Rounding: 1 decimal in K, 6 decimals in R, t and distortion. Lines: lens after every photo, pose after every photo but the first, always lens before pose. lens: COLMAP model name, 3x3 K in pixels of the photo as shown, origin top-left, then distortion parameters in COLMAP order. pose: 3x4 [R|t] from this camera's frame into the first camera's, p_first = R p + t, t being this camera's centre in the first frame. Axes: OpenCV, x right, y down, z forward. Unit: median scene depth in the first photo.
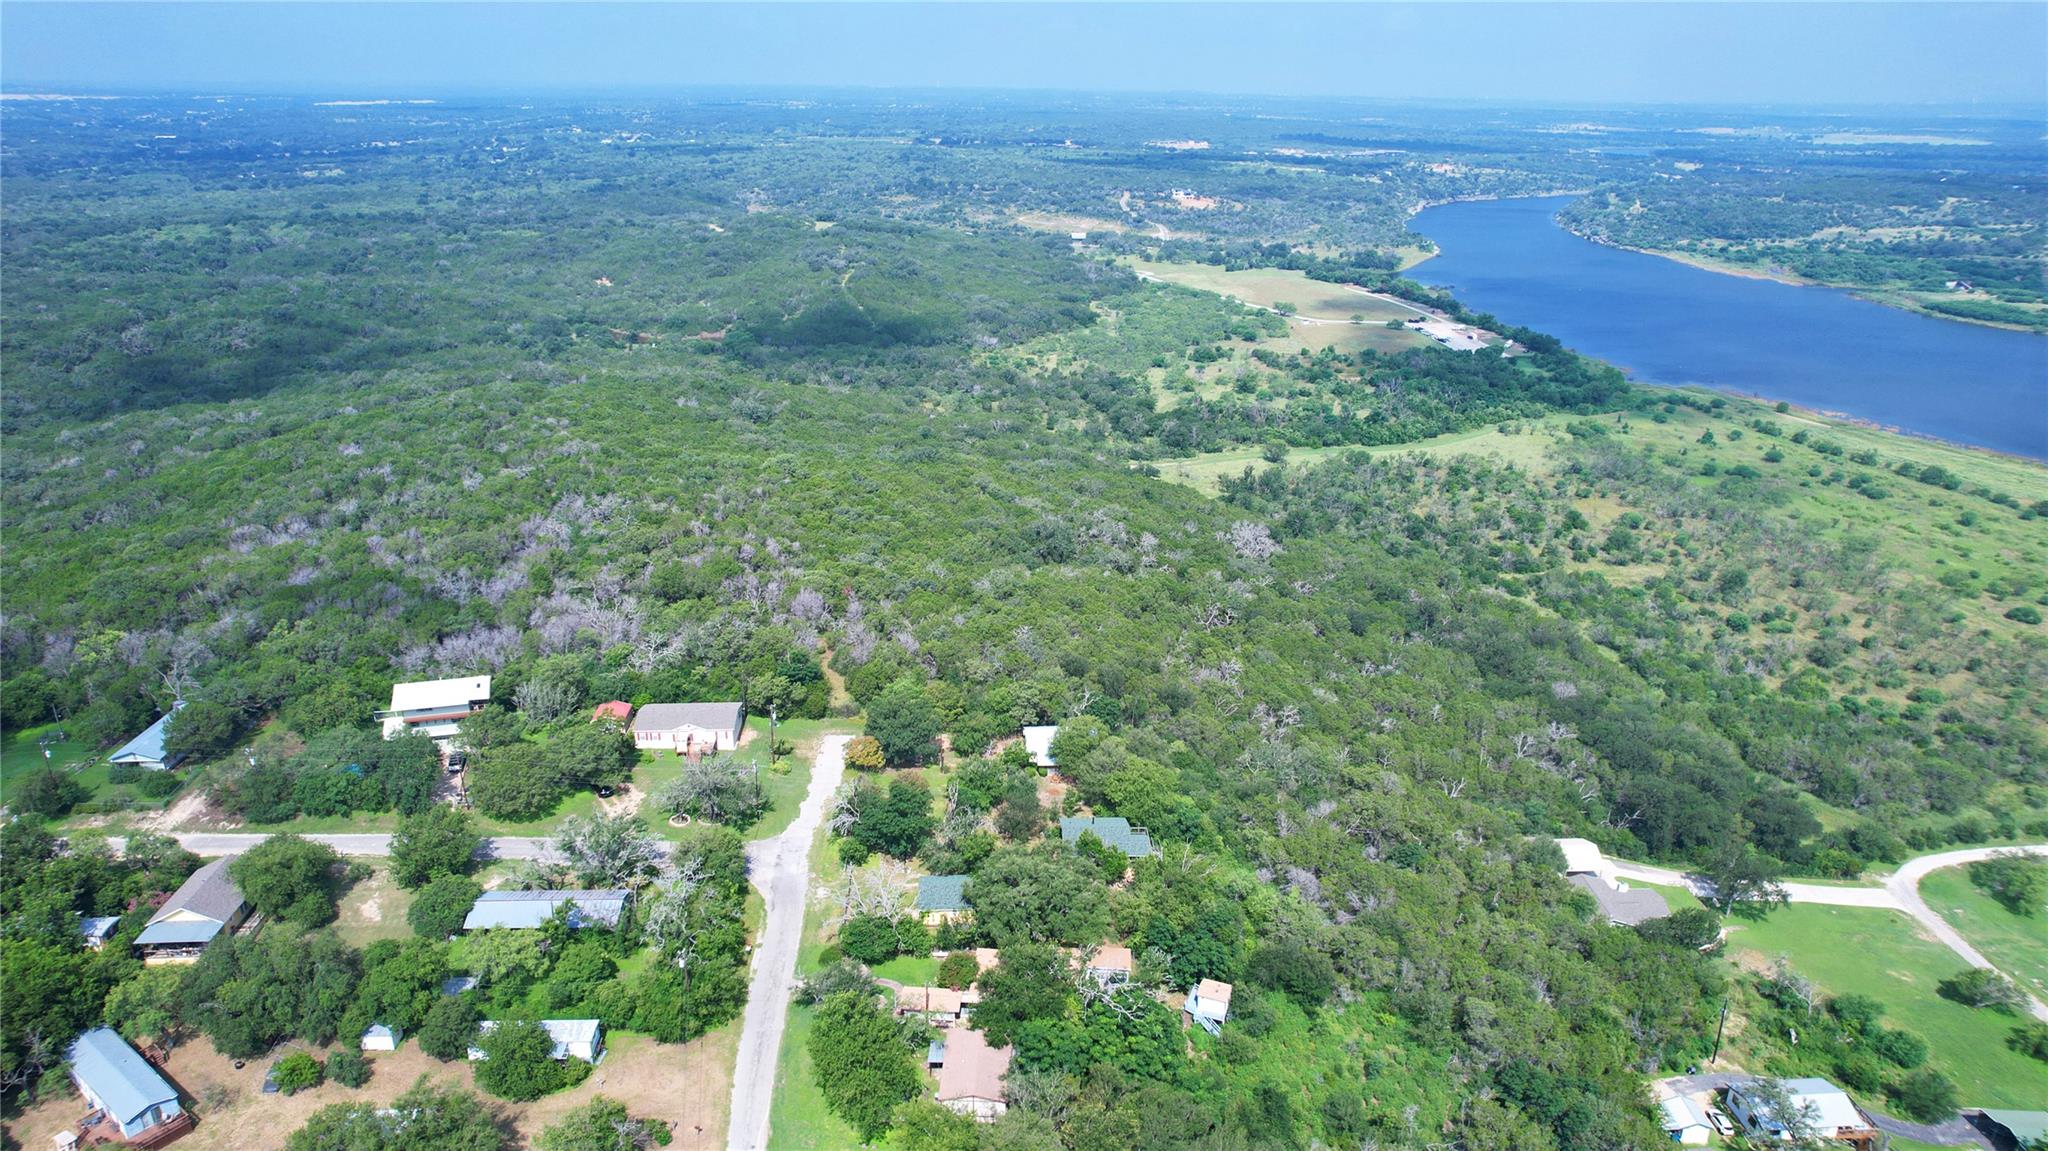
lens RADIAL K [[1310.4, 0, 1028.2], [0, 1310.4, 565.0], [0, 0, 1]] dist [-0.079639, 0.073537]
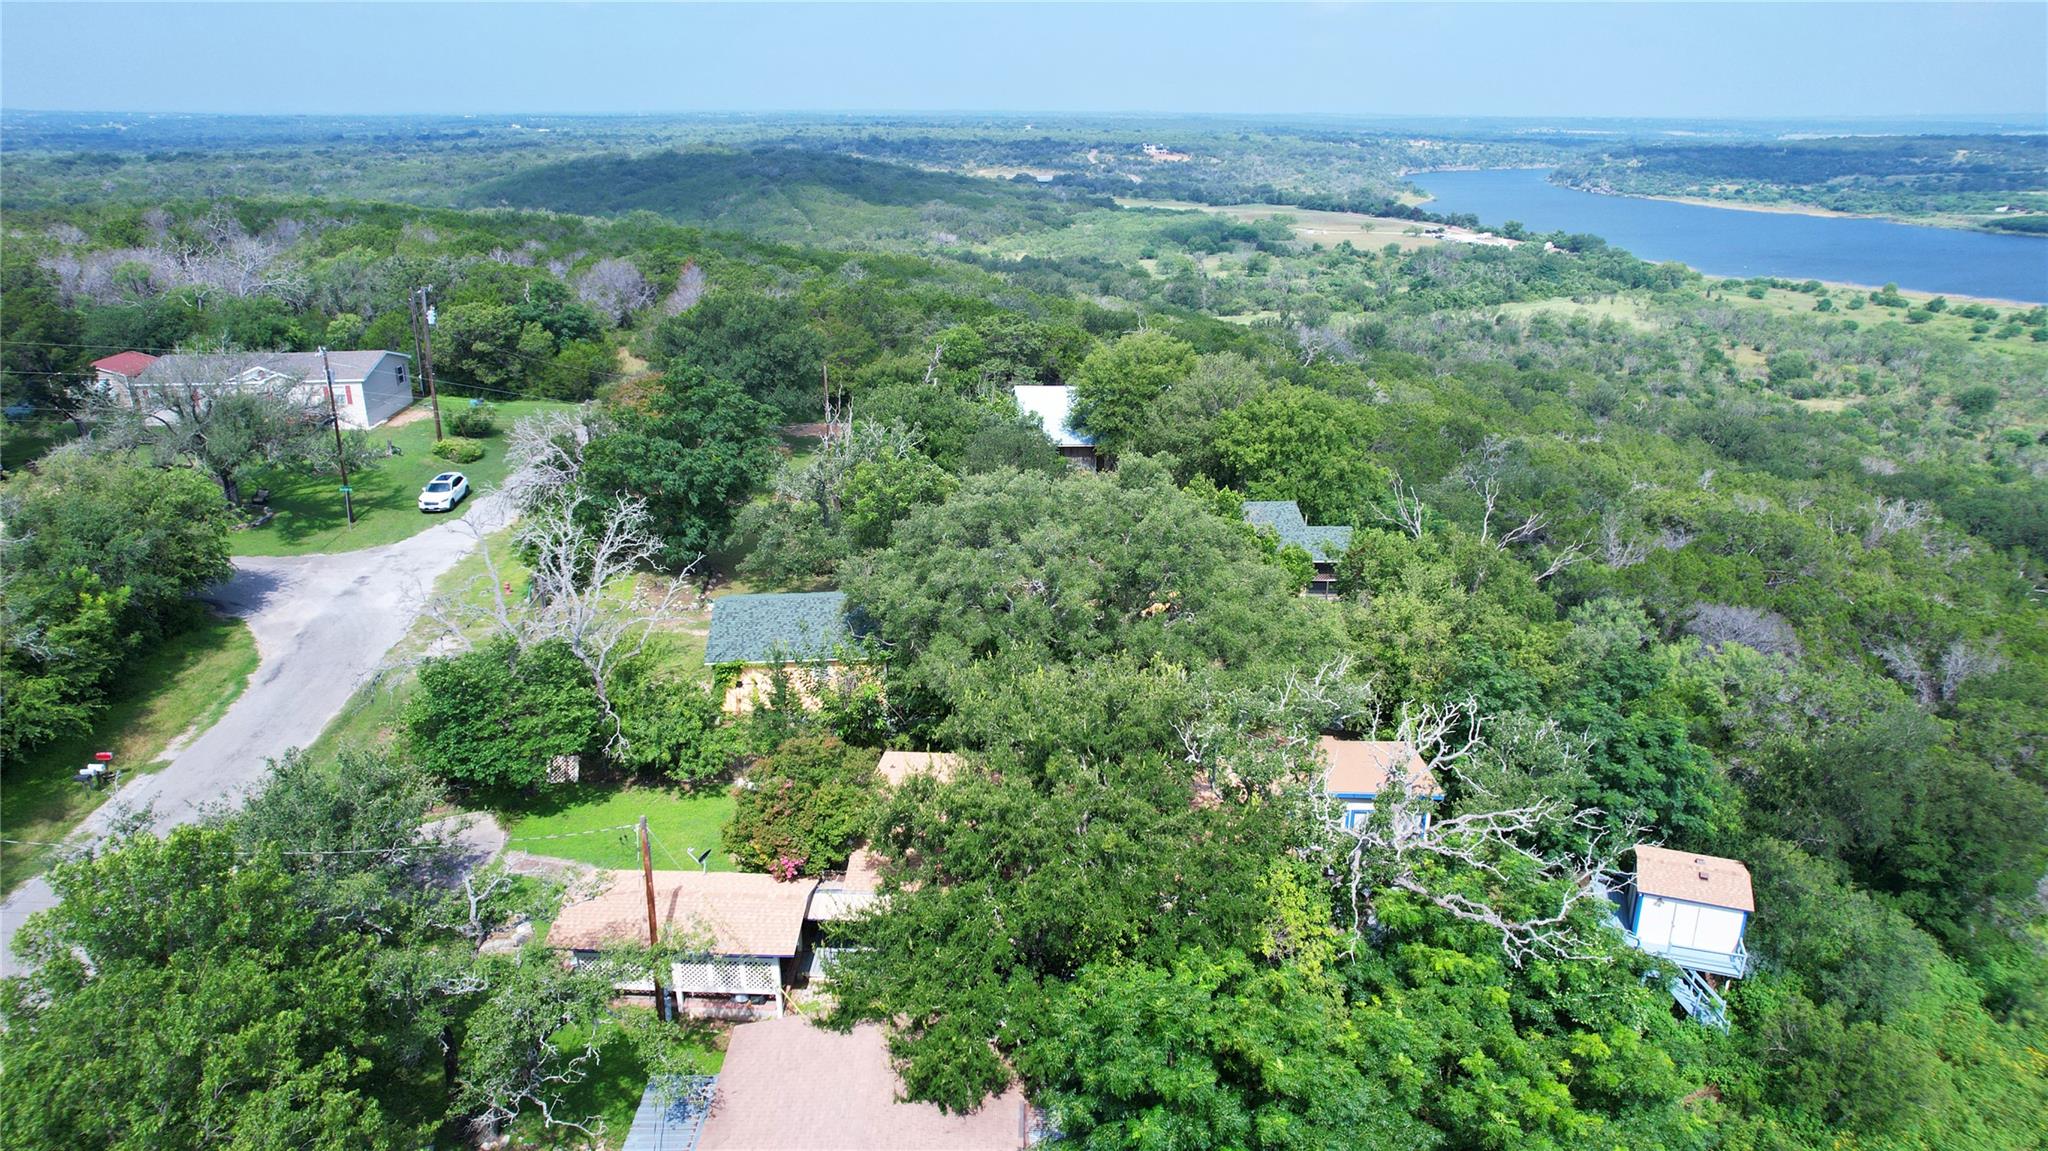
lens RADIAL K [[1310.4, 0, 1028.2], [0, 1310.4, 565.0], [0, 0, 1]] dist [-0.079639, 0.073537]
pose [[0.999490, -0.017144, 0.026937, -0.014422], [0.017694, 0.999638, -0.020287, 0.260178], [-0.026579, 0.020754, 0.999431, 0.710106]]
